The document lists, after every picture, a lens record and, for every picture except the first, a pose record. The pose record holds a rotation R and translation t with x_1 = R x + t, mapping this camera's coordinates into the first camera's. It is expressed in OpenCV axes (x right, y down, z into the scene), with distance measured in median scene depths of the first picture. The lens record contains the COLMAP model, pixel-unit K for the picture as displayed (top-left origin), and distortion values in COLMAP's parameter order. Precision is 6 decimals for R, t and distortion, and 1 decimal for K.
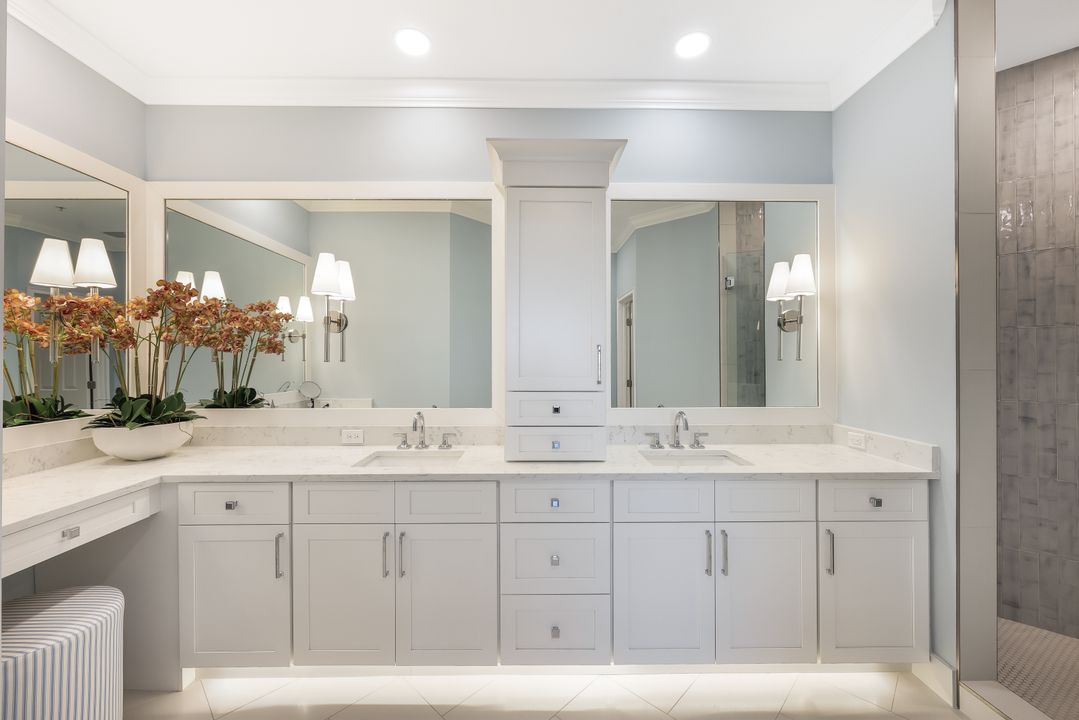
lens RADIAL K [[436.0, 0, 533.7], [0, 436.0, 356.7], [0, 0, 1]] dist [-0.001336, 0.000435]
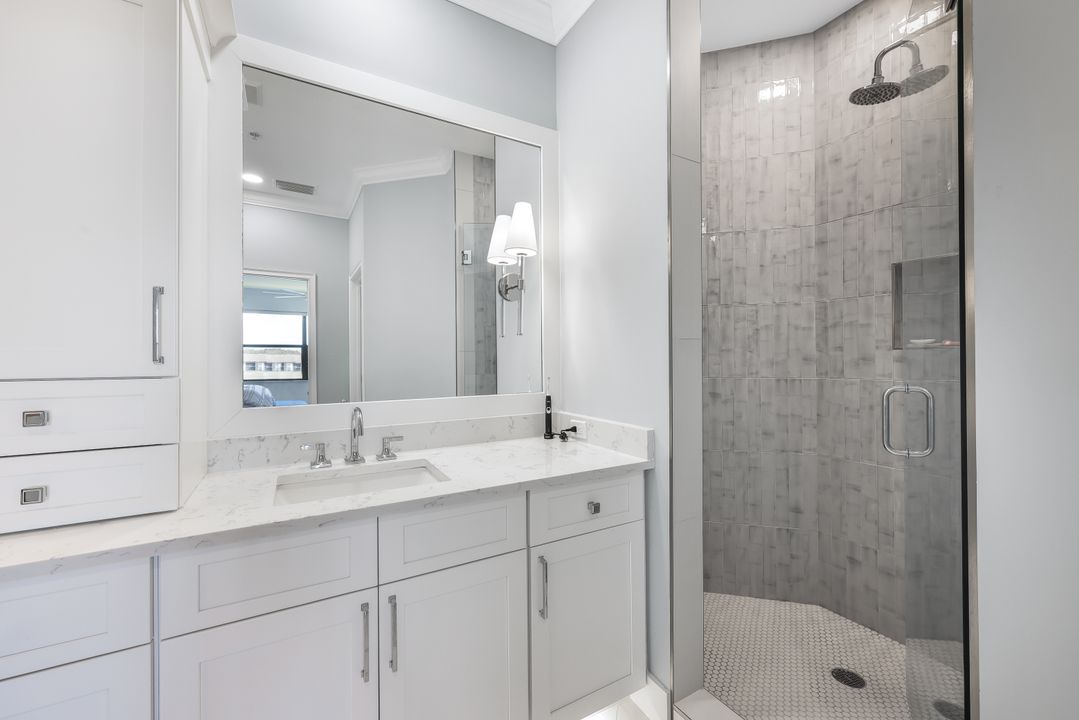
lens RADIAL K [[432.6, 0, 539.5], [0, 432.6, 360.0], [0, 0, 1]] dist [-0.002934, 0.000447]
pose [[0.871028, -0.006115, 0.491196, 0.271639], [0.003595, 0.999975, 0.006073, 0.054238], [-0.491220, -0.003524, 0.871028, 0.315772]]
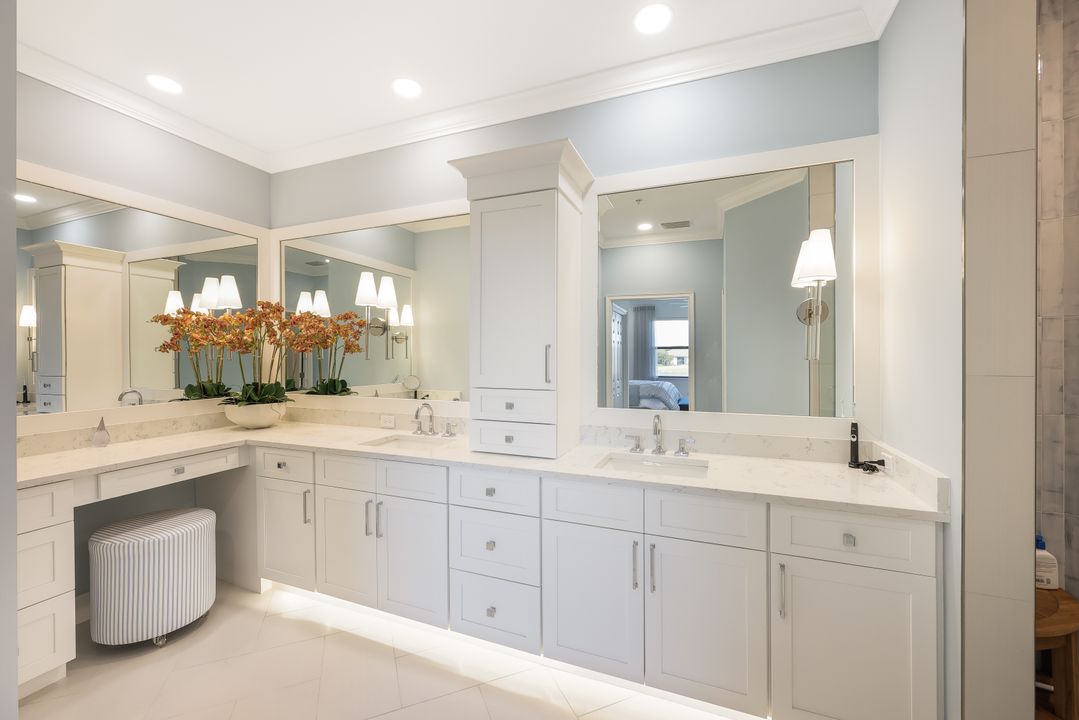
lens RADIAL K [[436.0, 0, 533.7], [0, 436.0, 356.7], [0, 0, 1]] dist [-0.001336, 0.000435]
pose [[0.921425, 0.000197, -0.388557, 0.478508], [0.002198, 0.999981, 0.005719, -0.003394], [0.388551, -0.006124, 0.921407, 0.045312]]
